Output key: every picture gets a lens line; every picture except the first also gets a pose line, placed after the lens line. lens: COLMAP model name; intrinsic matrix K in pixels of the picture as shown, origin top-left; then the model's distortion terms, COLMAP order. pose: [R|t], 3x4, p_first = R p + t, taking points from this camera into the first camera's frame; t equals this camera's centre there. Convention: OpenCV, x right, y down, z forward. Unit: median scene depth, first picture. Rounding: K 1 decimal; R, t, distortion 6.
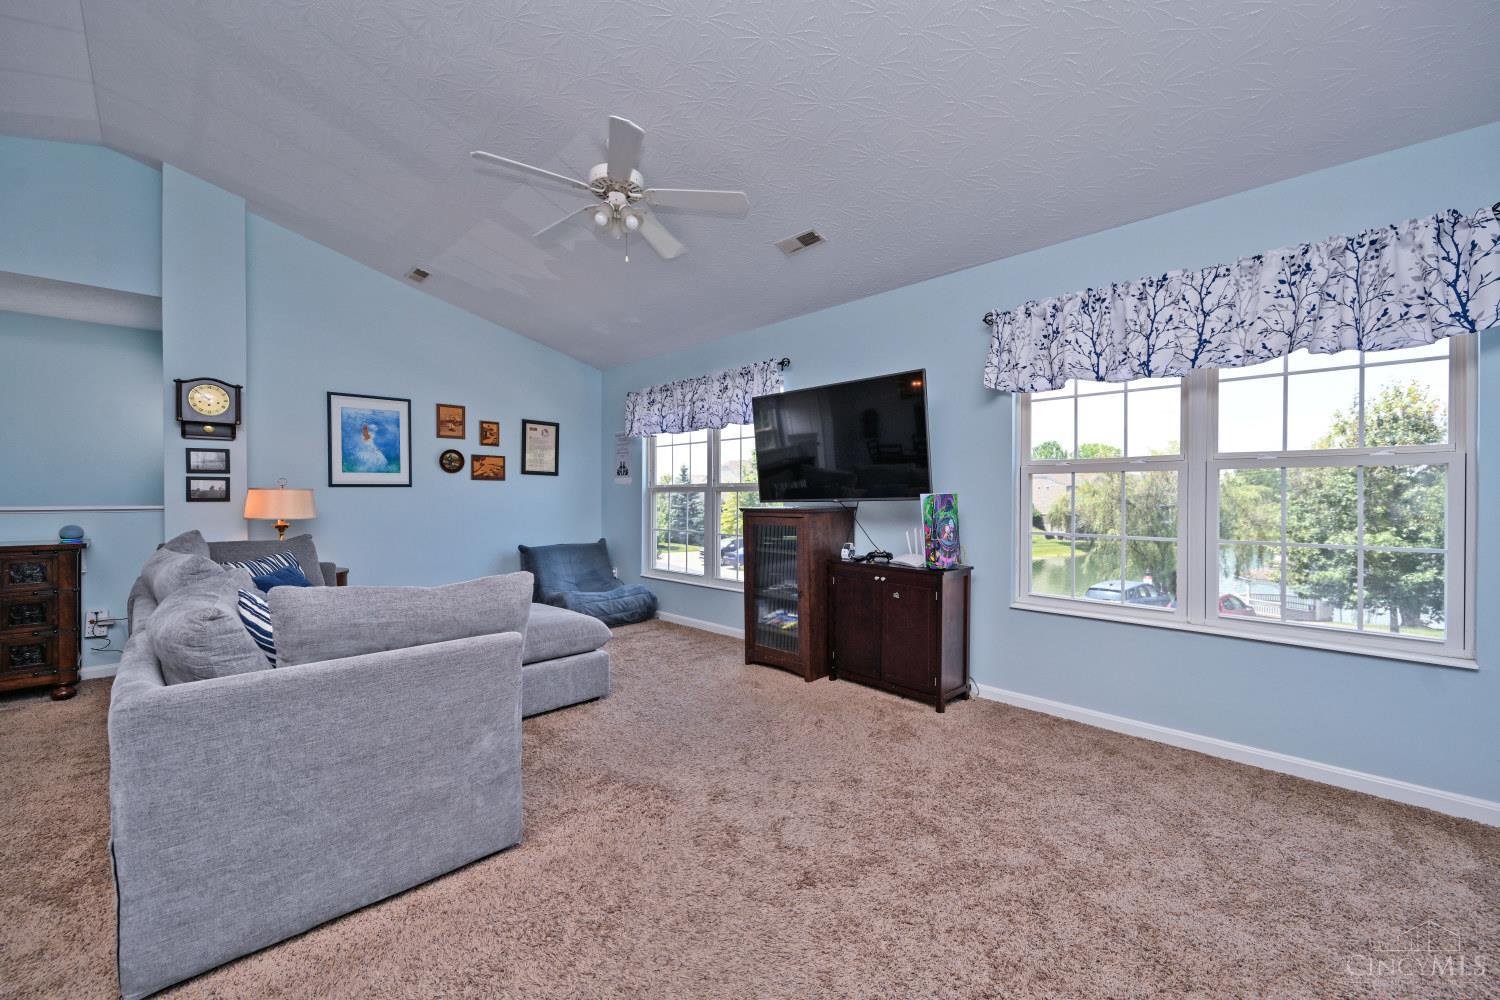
lens RADIAL K [[593.1, 0, 750.0], [0, 593.1, 500.0], [0, 0, 1]] dist [-0.001376, 0.000045]
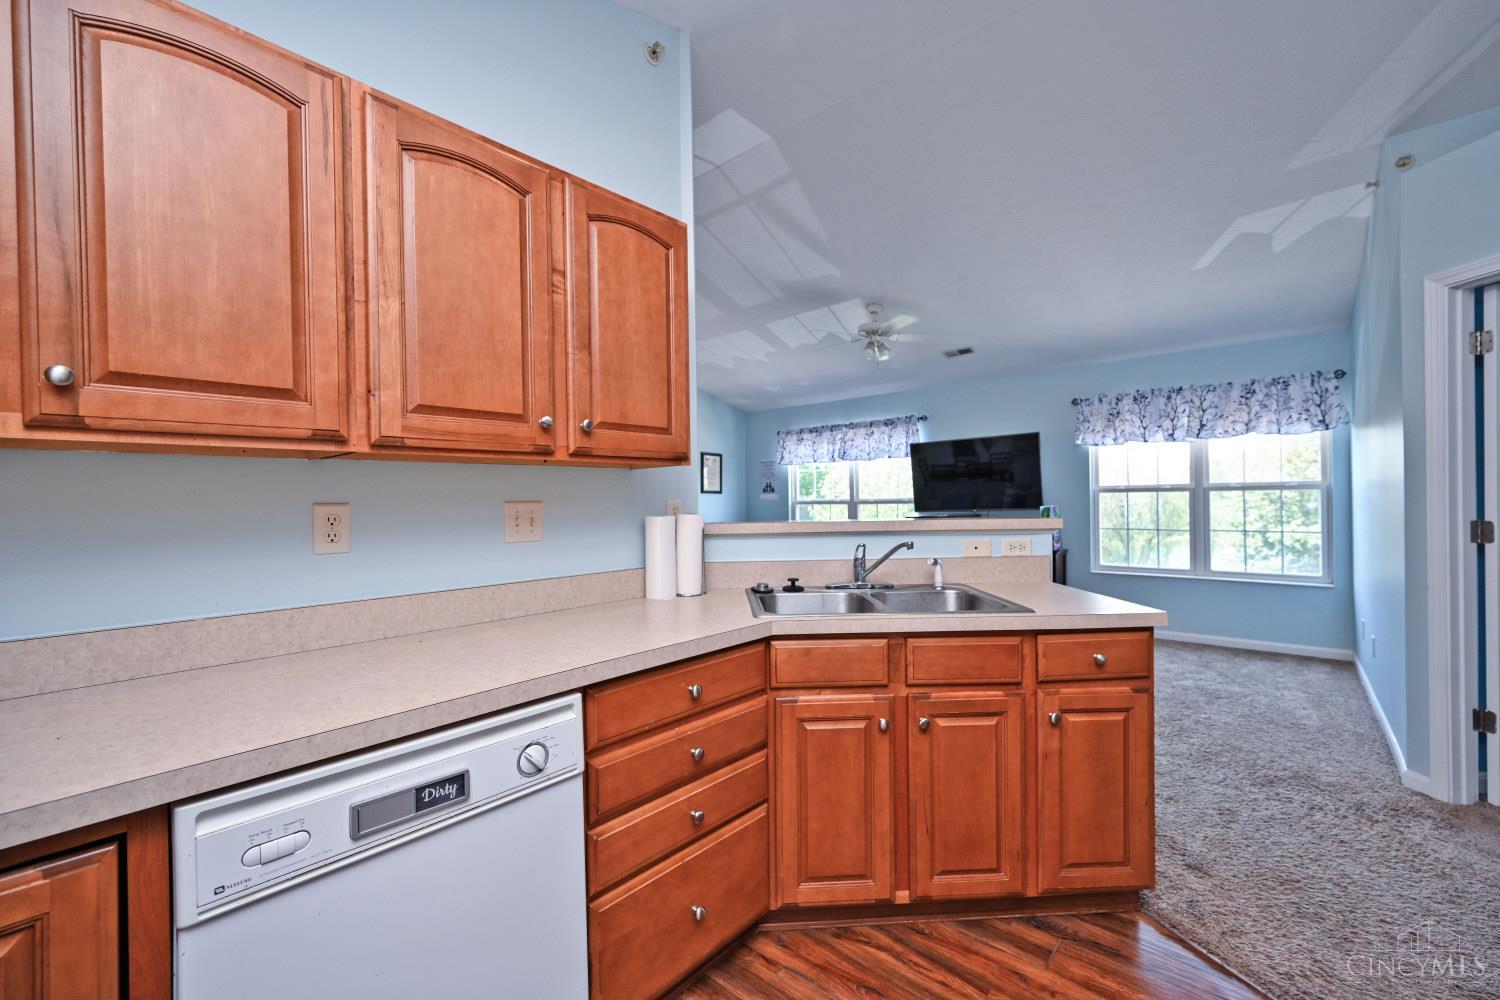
lens RADIAL K [[611.7, 0, 750.0], [0, 611.7, 500.0], [0, 0, 1]] dist [-0.000514, -0.000065]
pose [[0.997485, -0.015808, 0.069099, -0.511485], [0.016355, 0.999839, -0.007352, -0.022517], [-0.068972, 0.008463, 0.997583, -0.531118]]
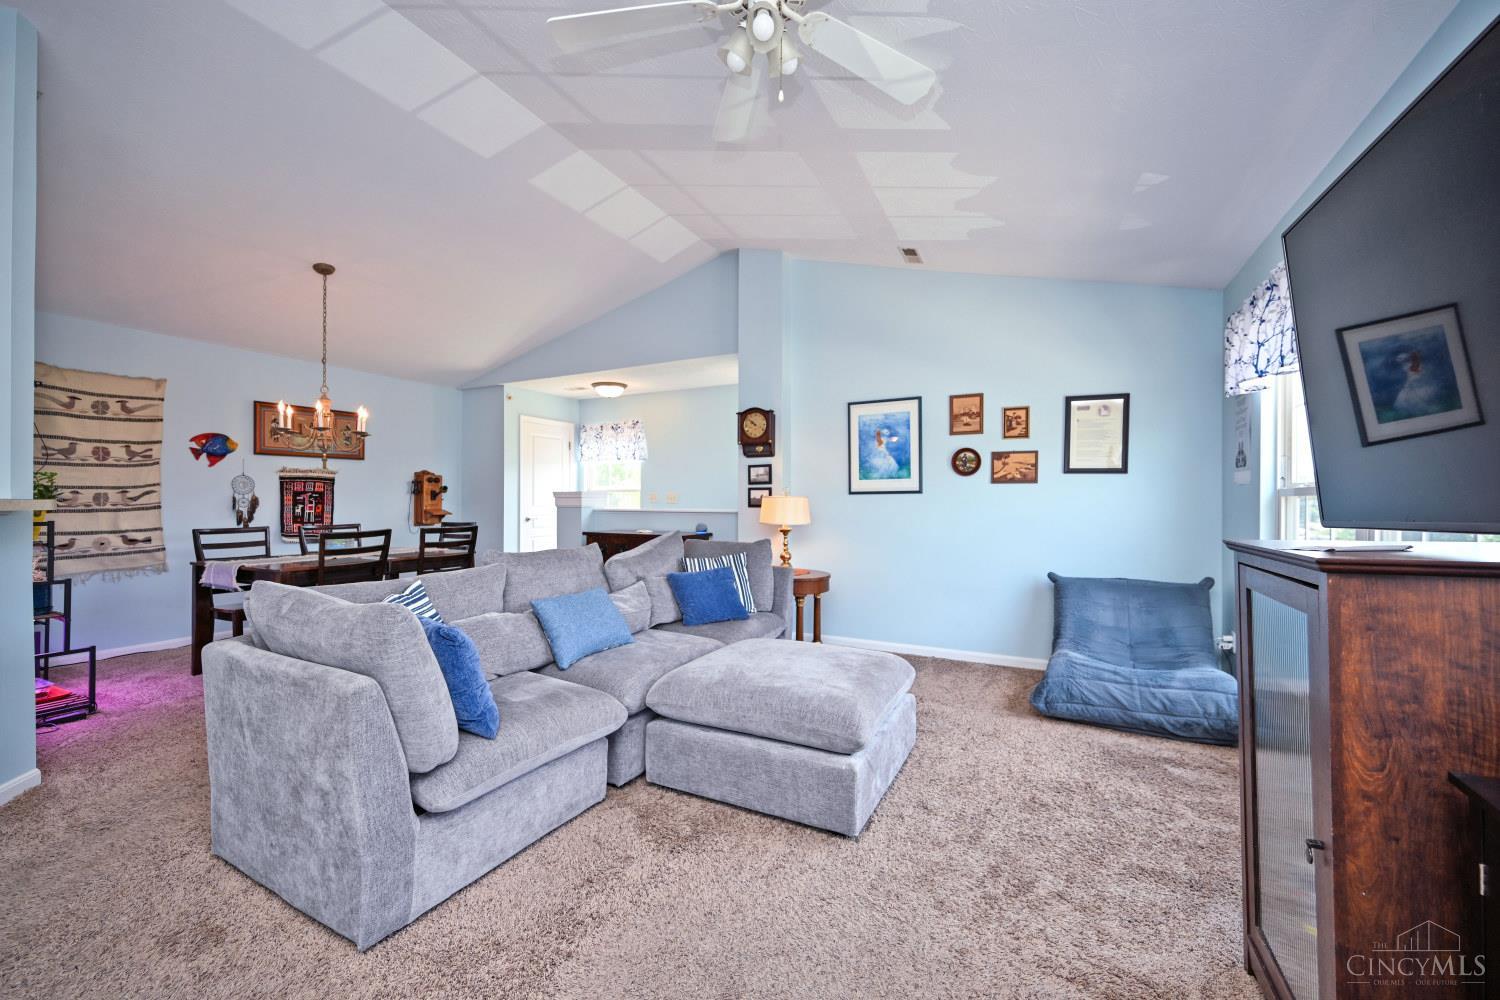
lens RADIAL K [[592.5, 0, 752.8], [0, 592.5, 496.9], [0, 0, 1]] dist [-0.000784, 0.000081]
pose [[0.311247, -0.006039, -0.950310, 0.243804], [-0.008275, 0.999925, -0.009064, -0.007807], [0.950293, 0.010685, 0.311174, 0.579120]]
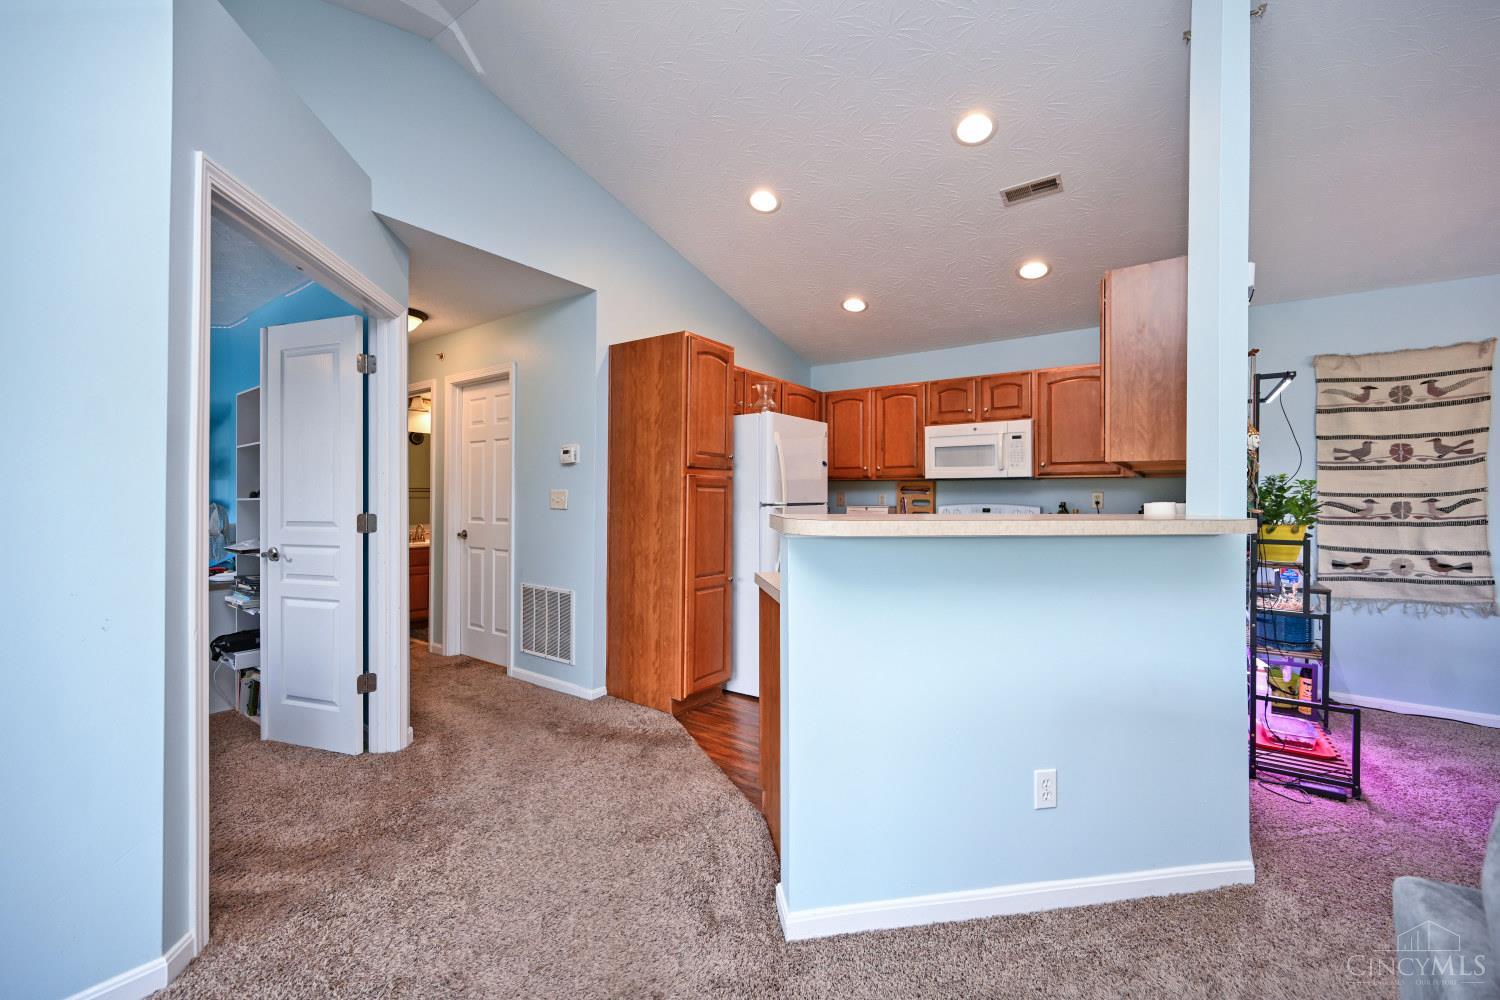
lens RADIAL K [[599.7, 0, 753.8], [0, 599.7, 495.7], [0, 0, 1]] dist [-0.000320, 0.000100]
pose [[-0.985380, -0.006963, -0.170228, -0.078118], [-0.008077, 0.999950, 0.005851, -0.021422], [0.170179, 0.007140, -0.985387, 0.480252]]
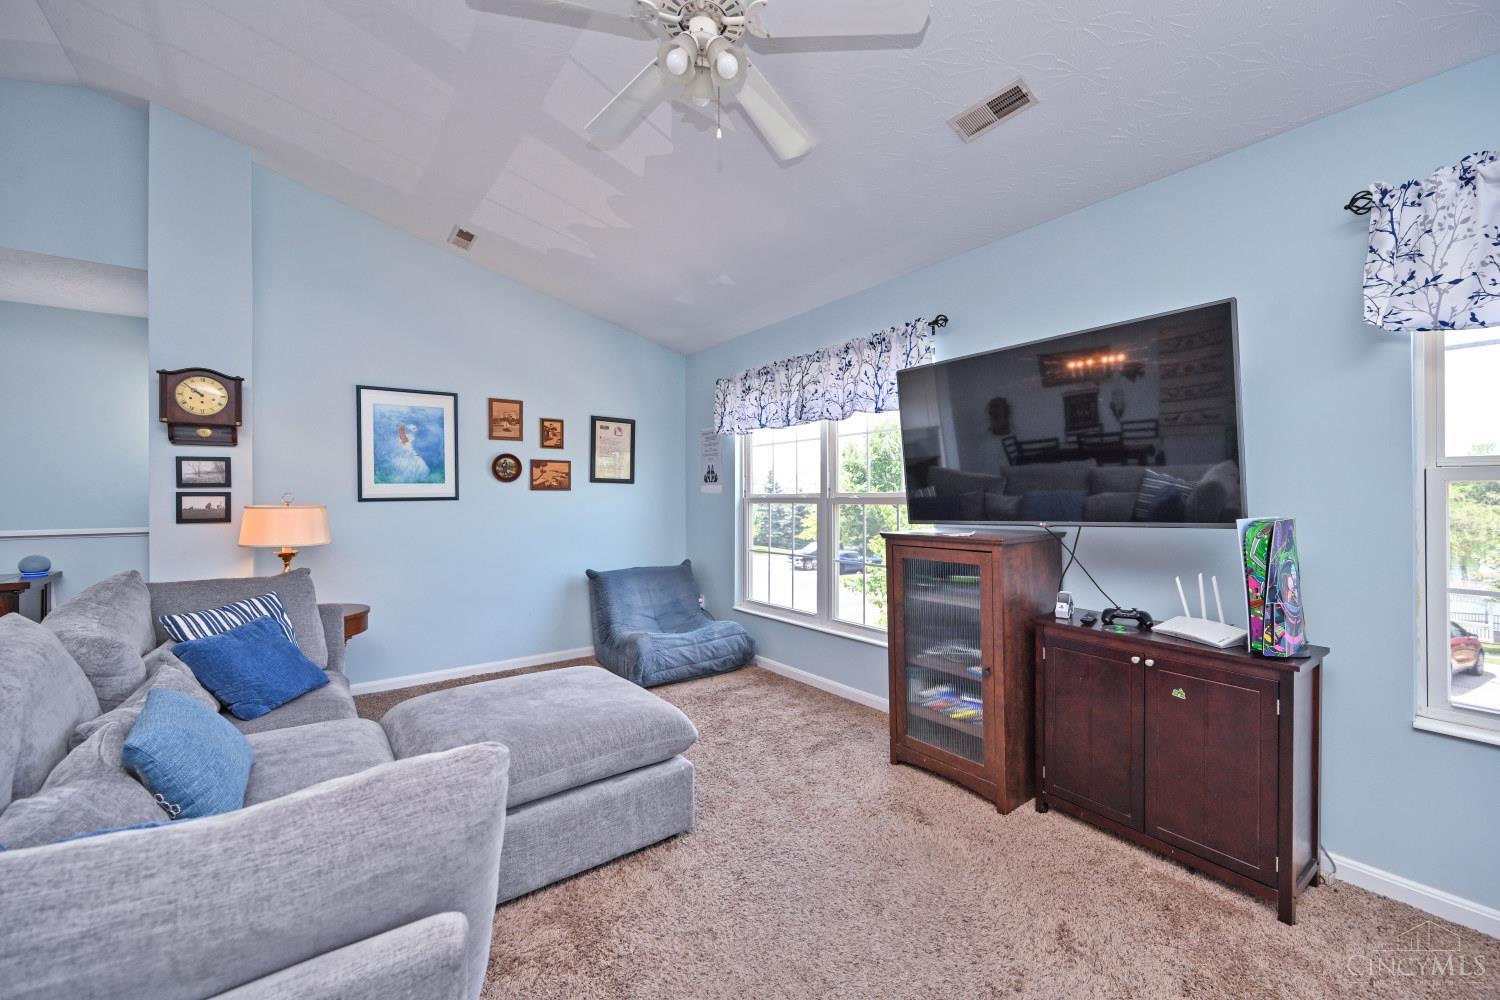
lens RADIAL K [[592.5, 0, 752.8], [0, 592.5, 496.9], [0, 0, 1]] dist [-0.000784, 0.000081]
pose [[0.990449, -0.005041, -0.137786, -0.067317], [0.004095, 0.999966, -0.007147, -0.022875], [0.137817, 0.006514, 0.990436, 0.298058]]
